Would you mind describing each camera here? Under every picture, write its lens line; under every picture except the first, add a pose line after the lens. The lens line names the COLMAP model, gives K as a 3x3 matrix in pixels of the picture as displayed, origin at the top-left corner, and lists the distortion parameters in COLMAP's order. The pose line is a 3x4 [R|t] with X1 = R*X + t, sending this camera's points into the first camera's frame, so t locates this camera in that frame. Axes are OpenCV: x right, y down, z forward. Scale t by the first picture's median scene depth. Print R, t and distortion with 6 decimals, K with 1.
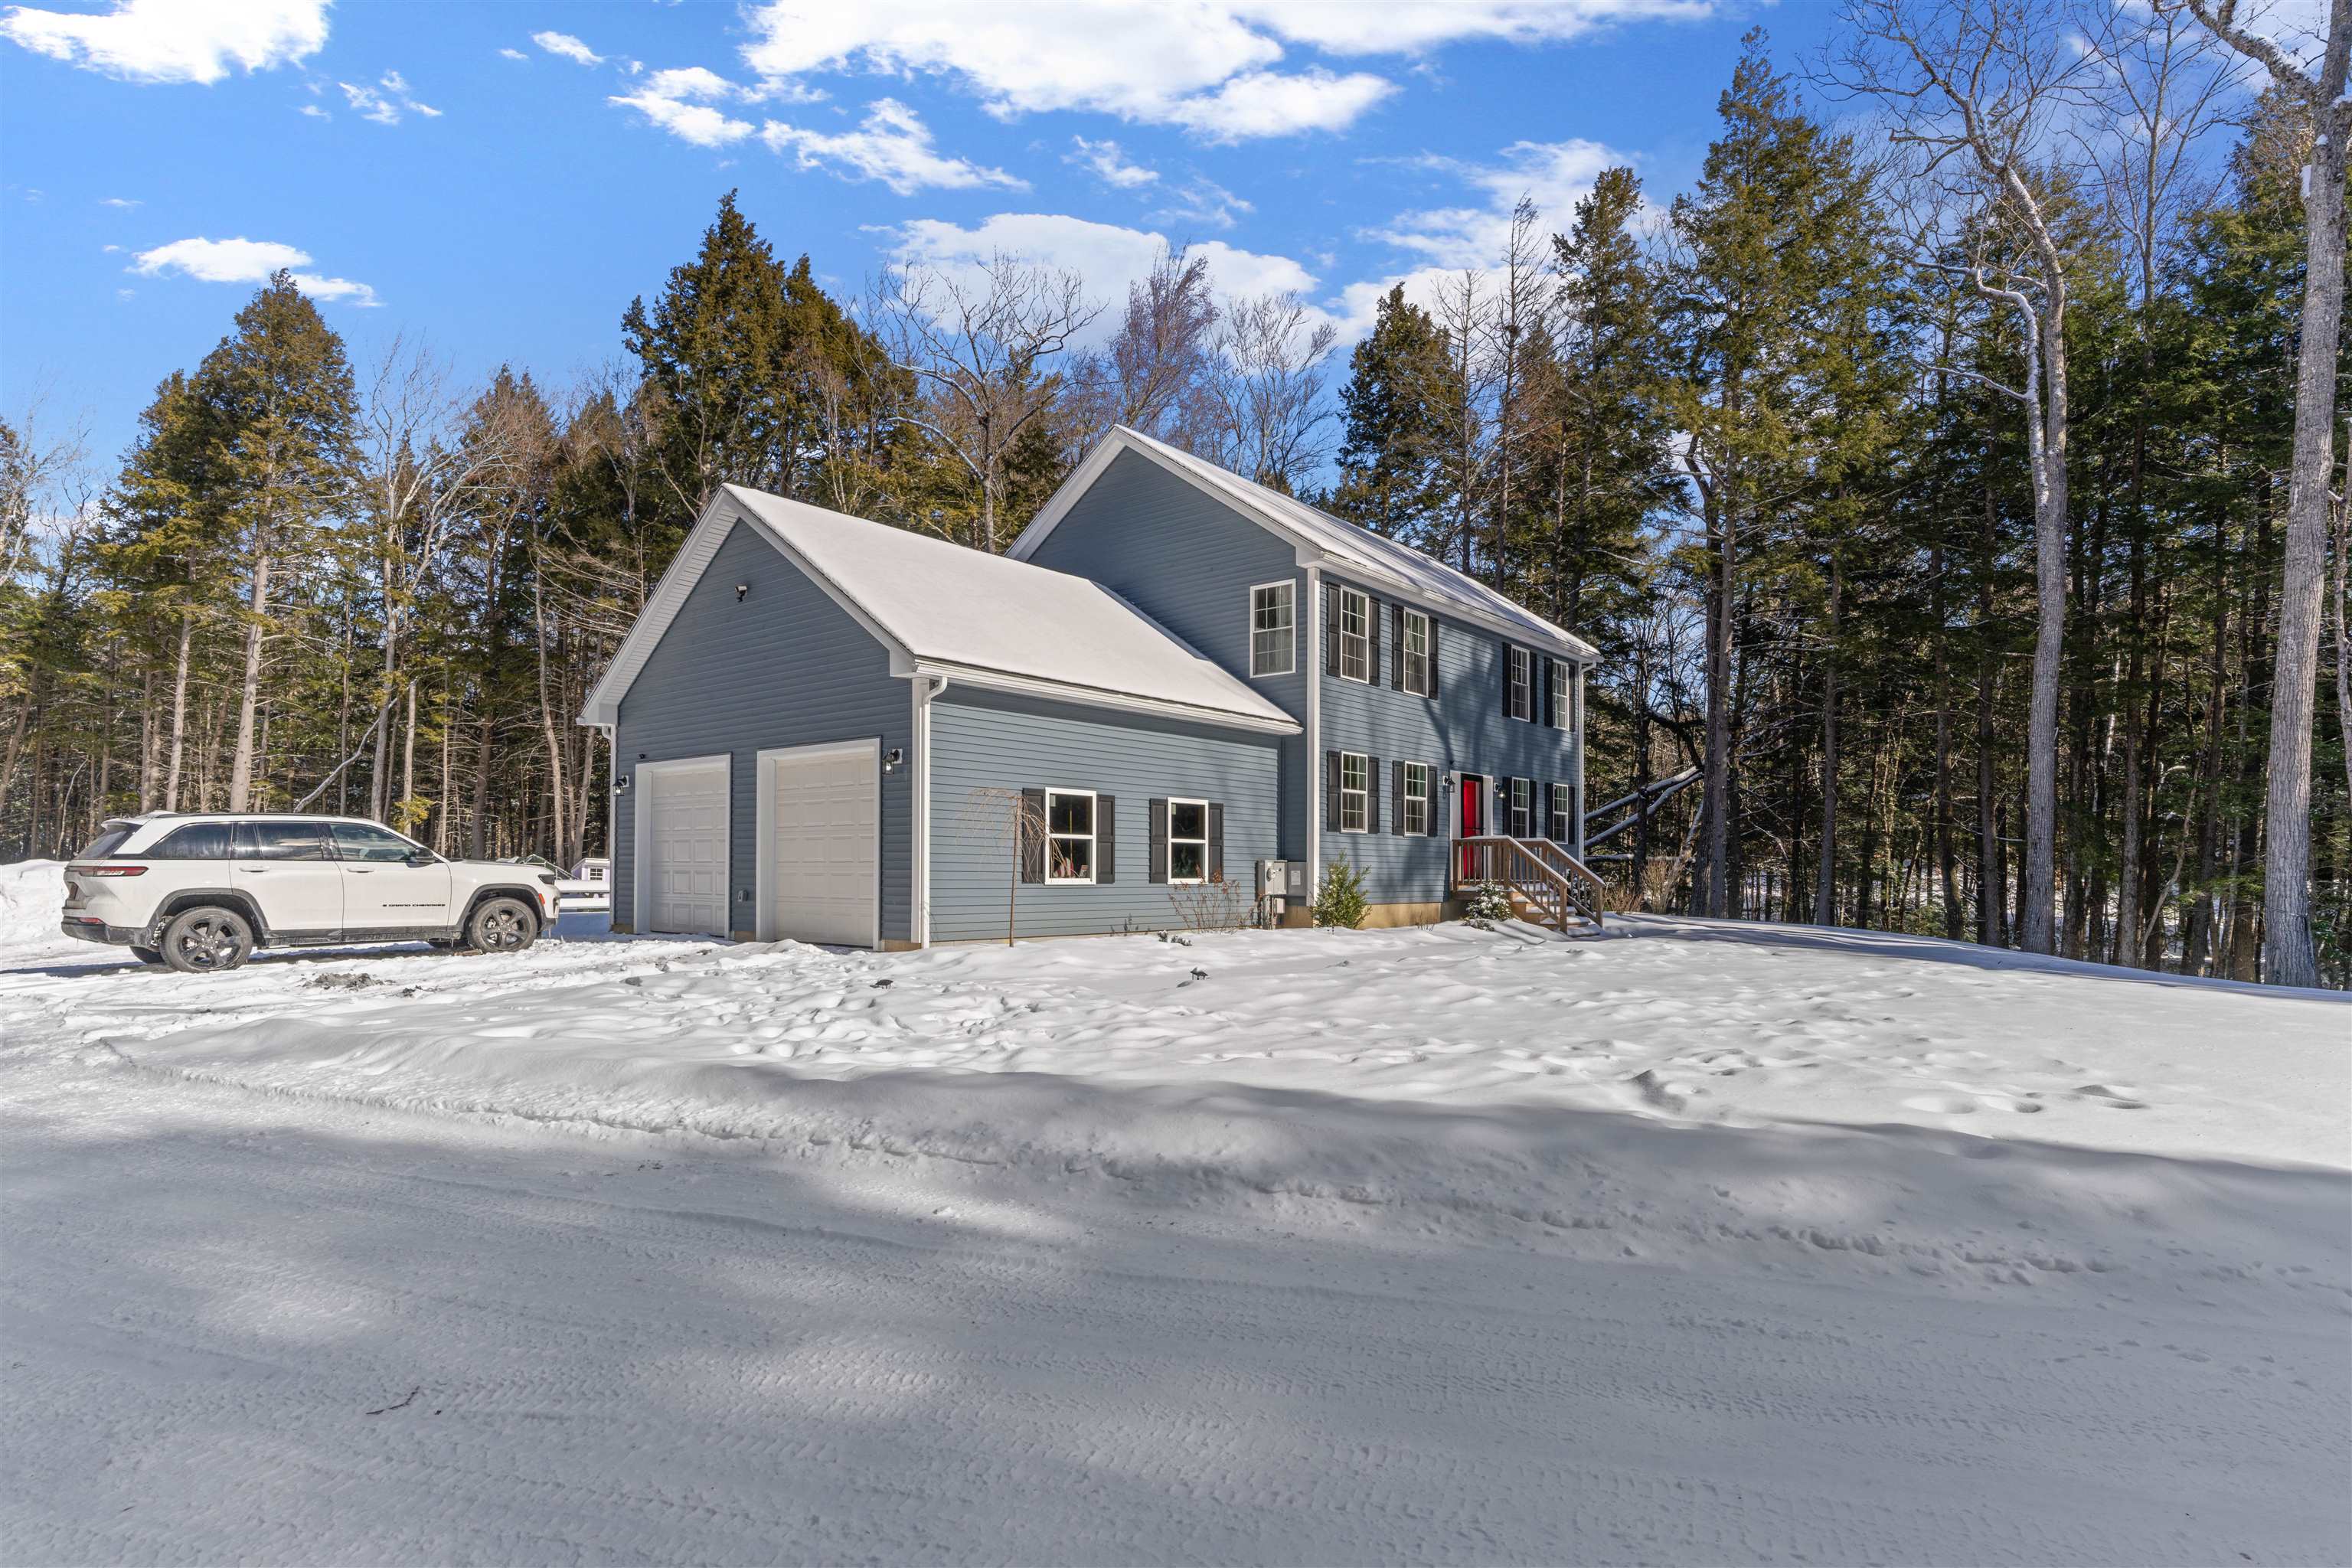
lens RADIAL K [[1234.9, 0, 1179.2], [0, 1234.9, 863.4], [0, 0, 1]] dist [-0.004388, -0.000710]
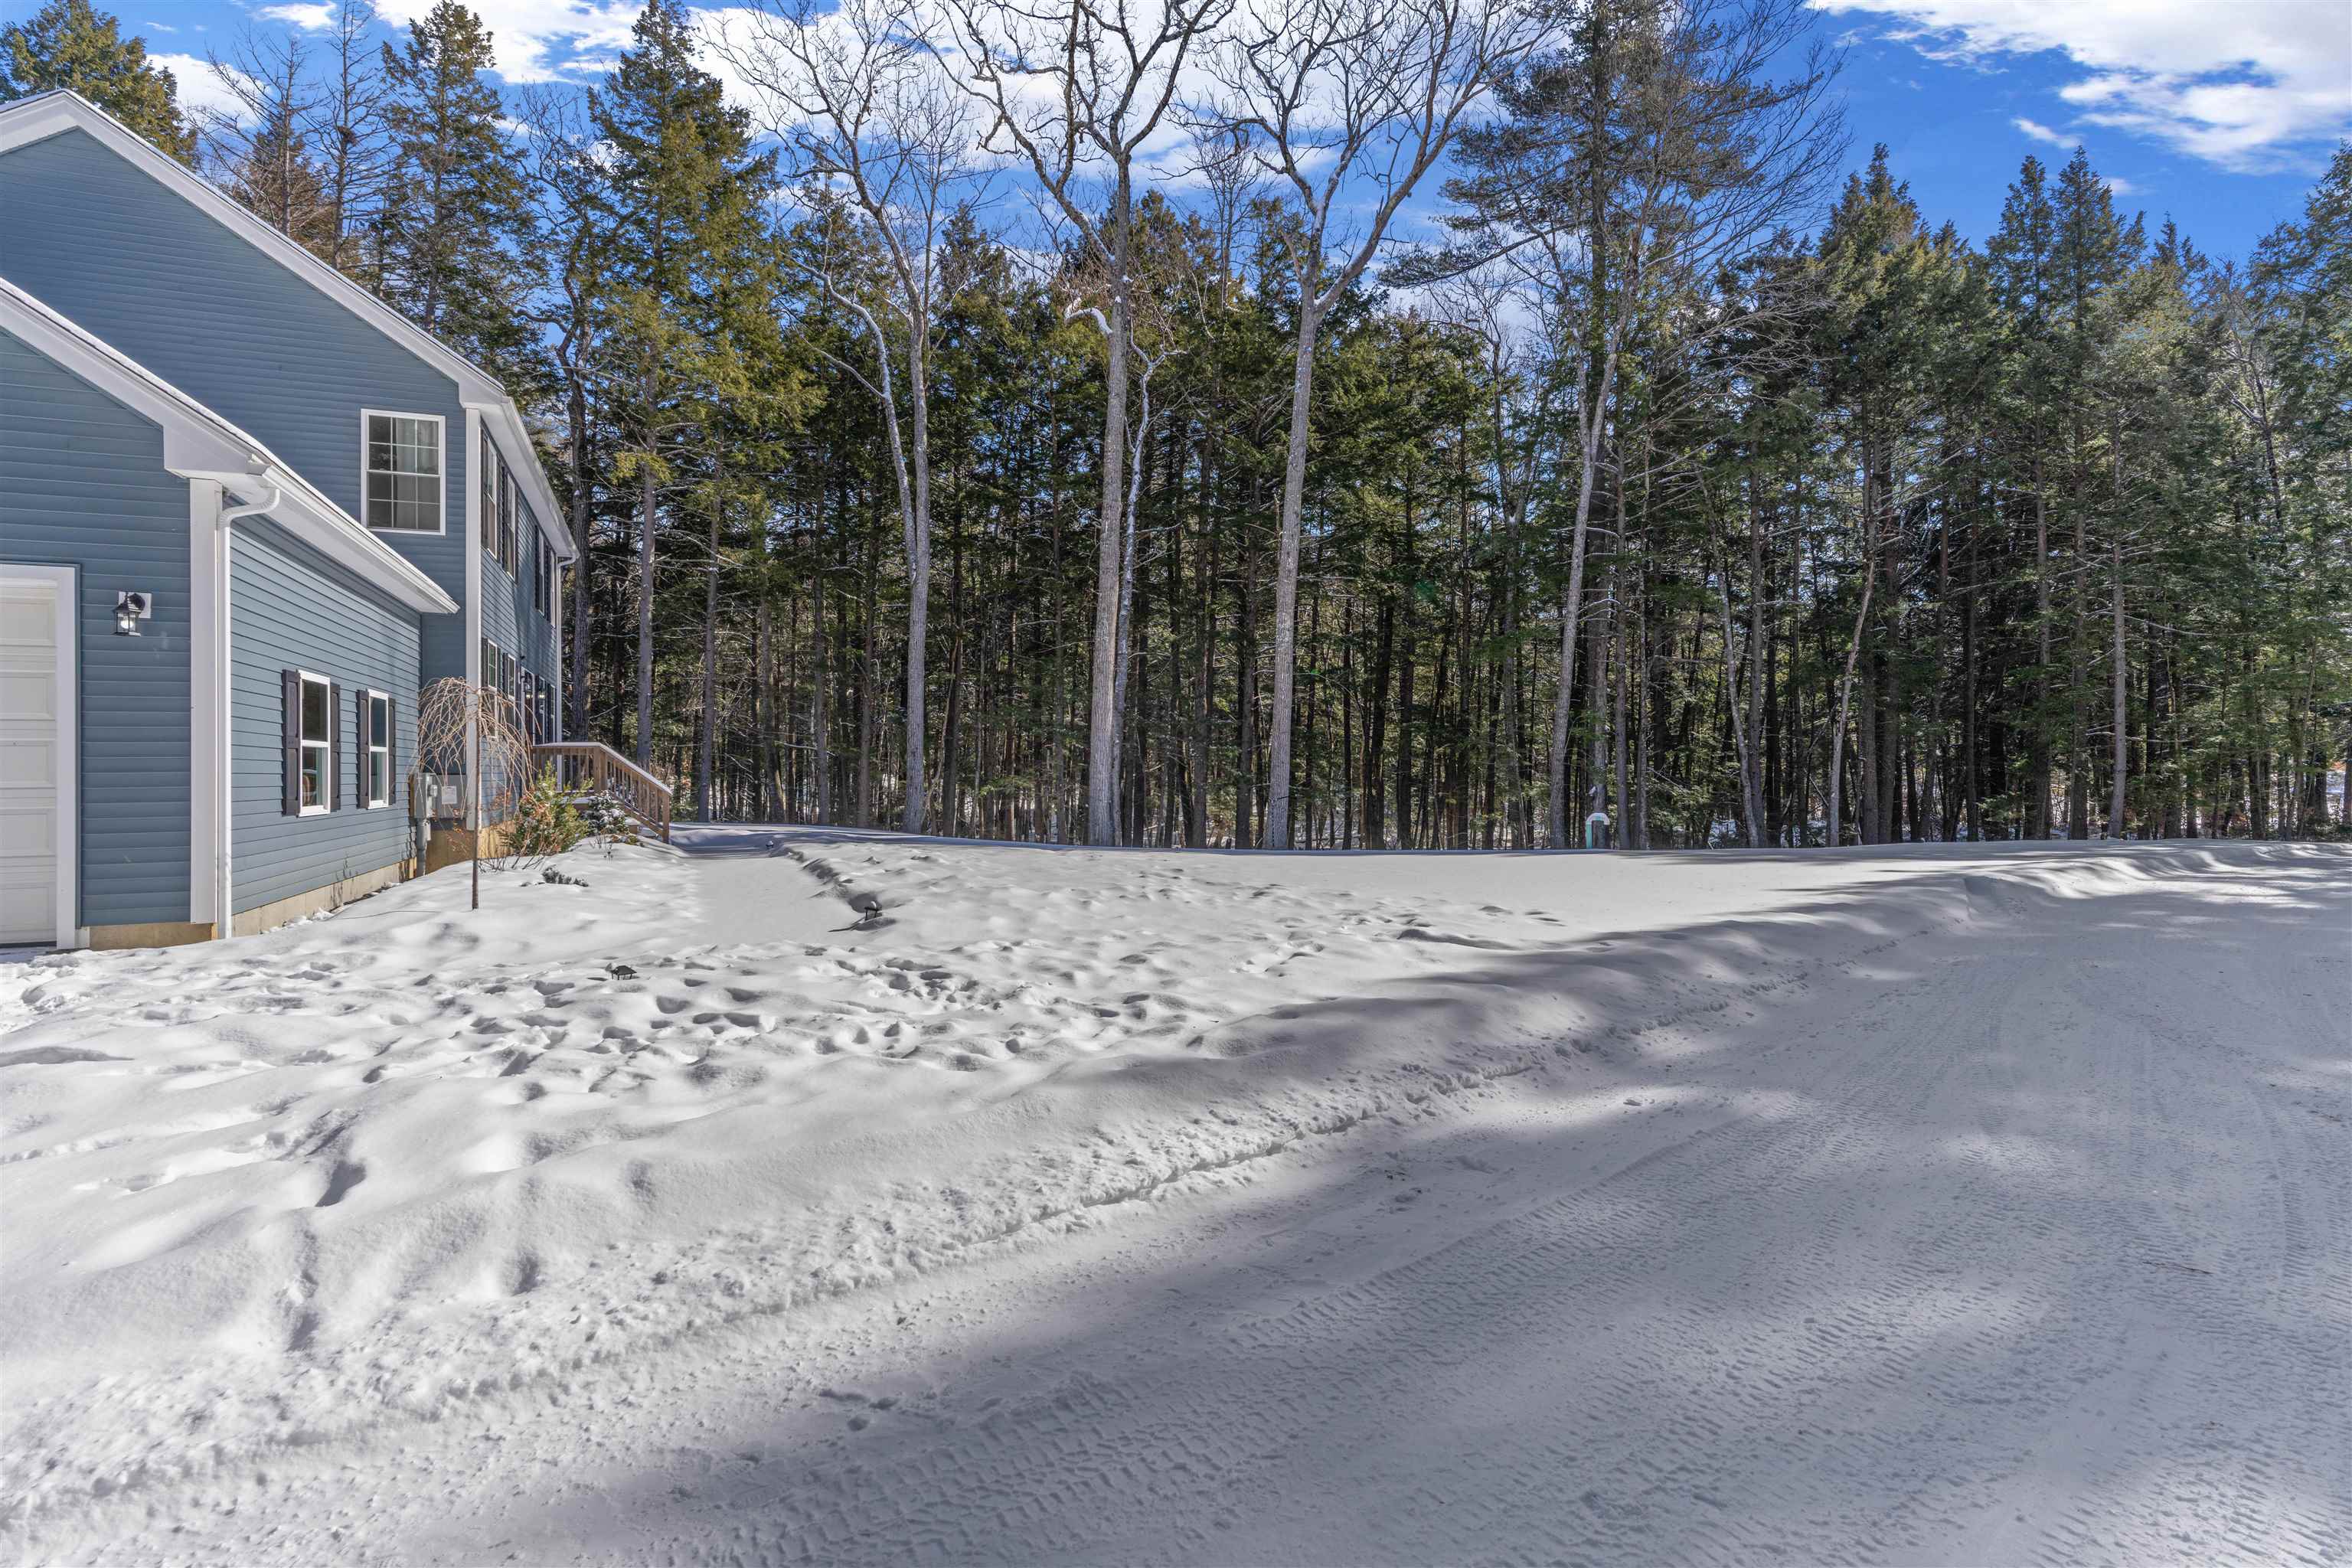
lens RADIAL K [[1207.5, 0, 1177.8], [0, 1207.5, 751.8], [0, 0, 1]] dist [0.001112, -0.000027]
pose [[0.489754, 0.003999, 0.871852, -0.384273], [0.005537, 0.999955, -0.007697, -0.008119], [-0.871843, 0.008598, 0.489710, 0.235970]]
